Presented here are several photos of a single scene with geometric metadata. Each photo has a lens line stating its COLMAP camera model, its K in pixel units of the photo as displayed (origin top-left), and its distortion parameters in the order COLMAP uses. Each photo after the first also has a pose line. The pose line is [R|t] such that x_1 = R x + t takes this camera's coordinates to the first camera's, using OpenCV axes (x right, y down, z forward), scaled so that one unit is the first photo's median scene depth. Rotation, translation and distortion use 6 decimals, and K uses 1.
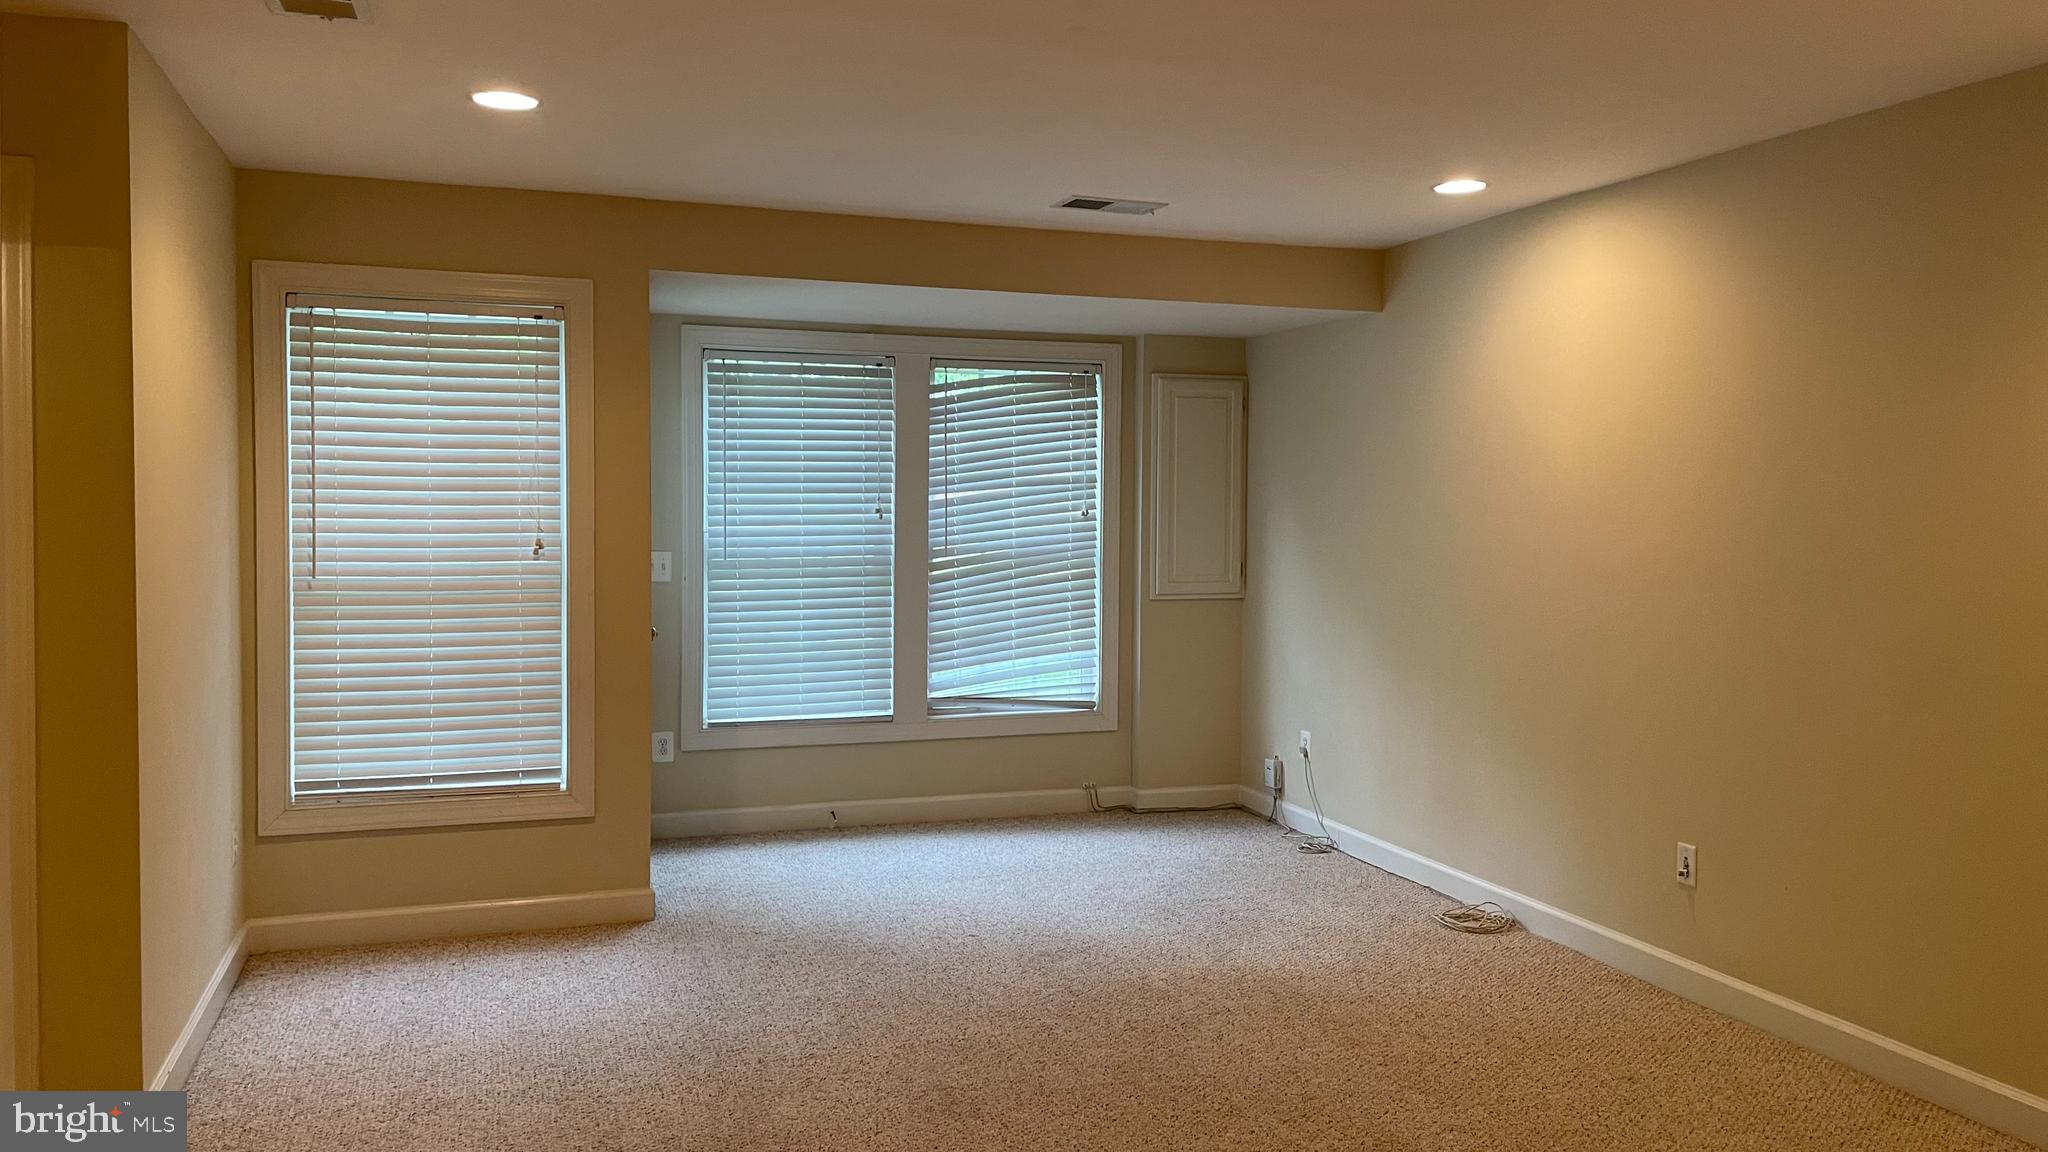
lens RADIAL K [[1542.9, 0, 1019.3], [0, 1542.9, 573.3], [0, 0, 1]] dist [0.061256, -0.059221]
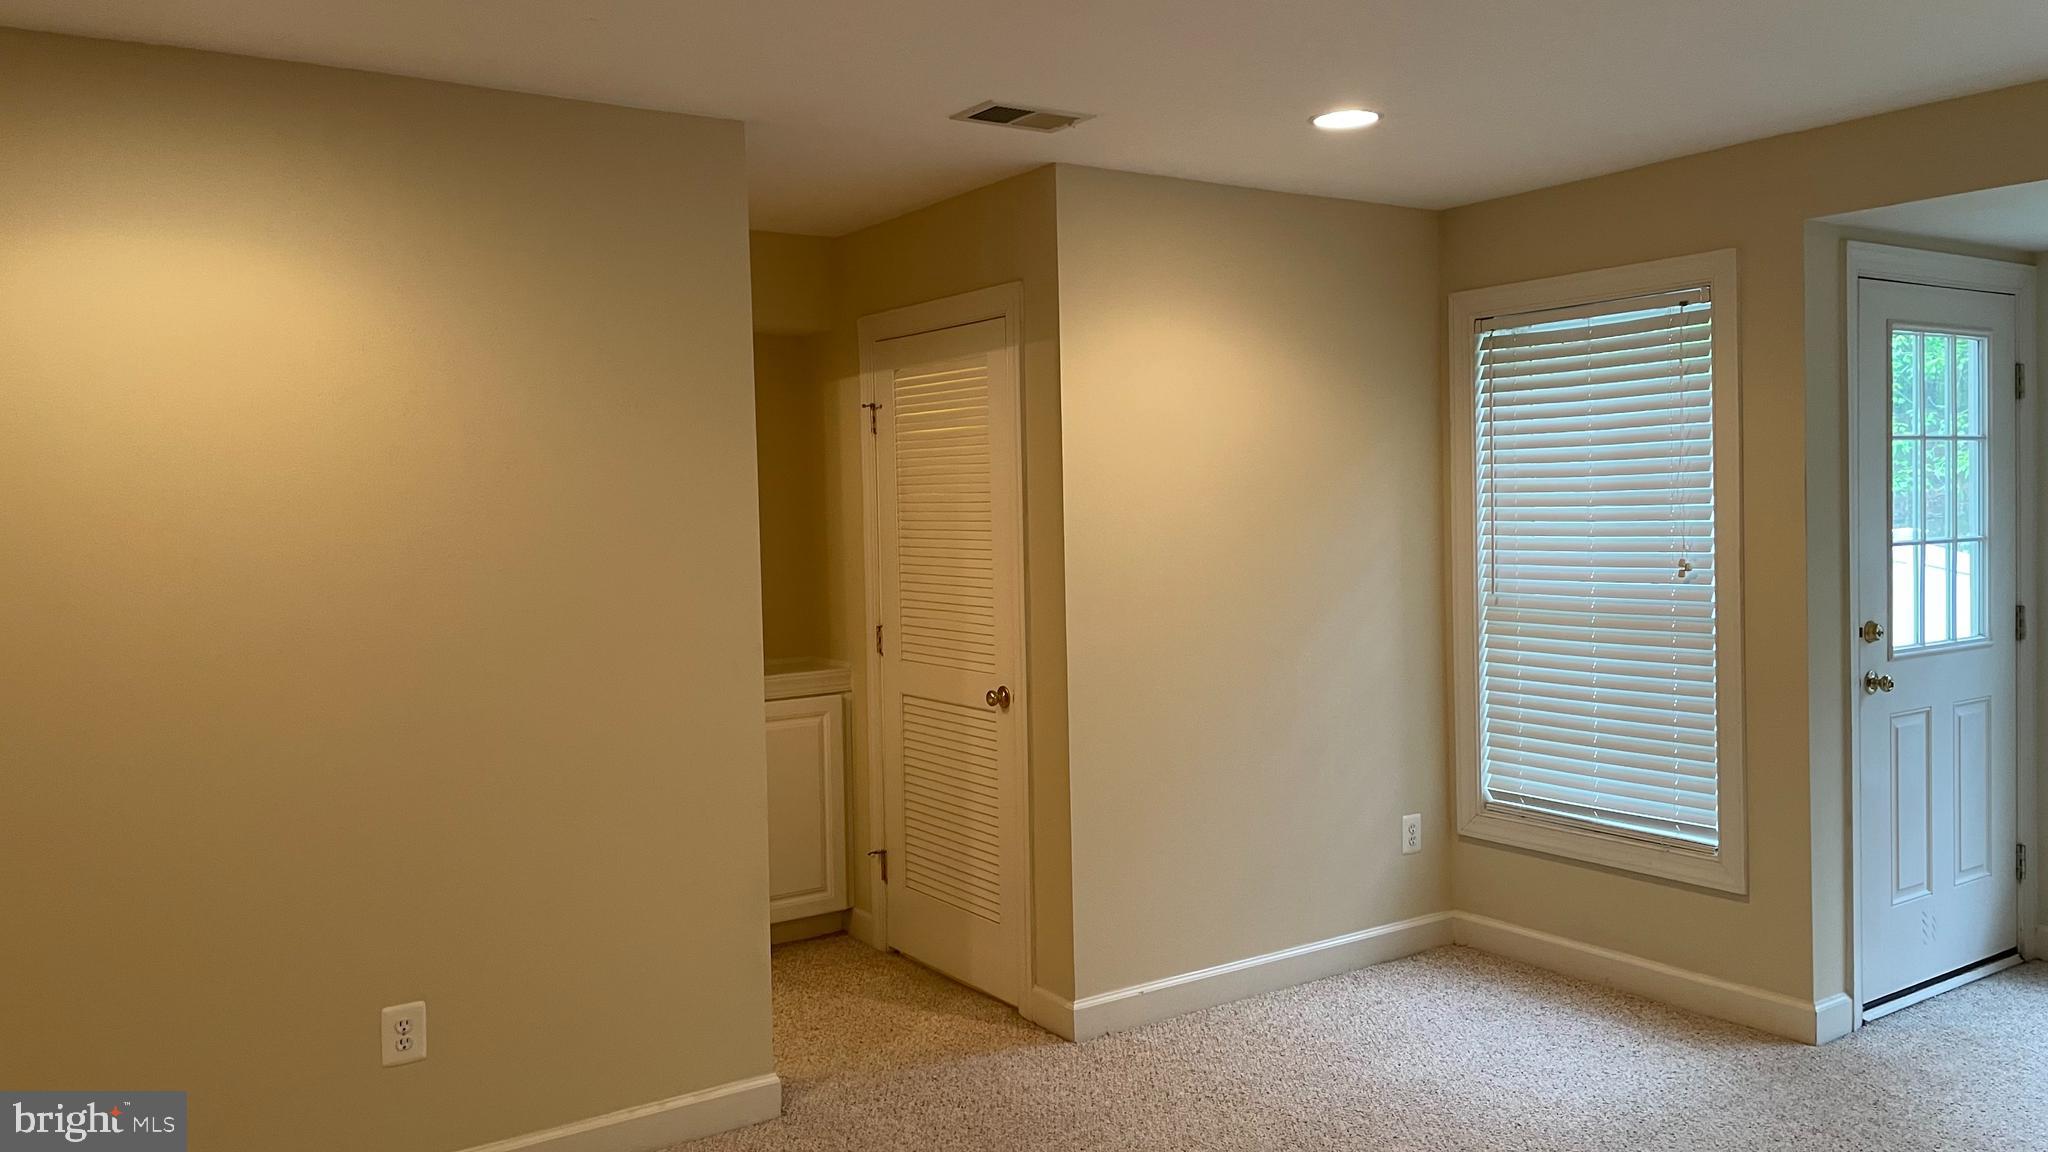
lens RADIAL K [[1542.9, 0, 1020.2], [0, 1542.9, 573.8], [0, 0, 1]] dist [0.061256, -0.059221]
pose [[0.249739, 0.030017, -0.967848, 0.449948], [-0.011074, 0.999543, 0.028142, -0.035133], [0.968250, 0.003690, 0.249957, 0.435377]]
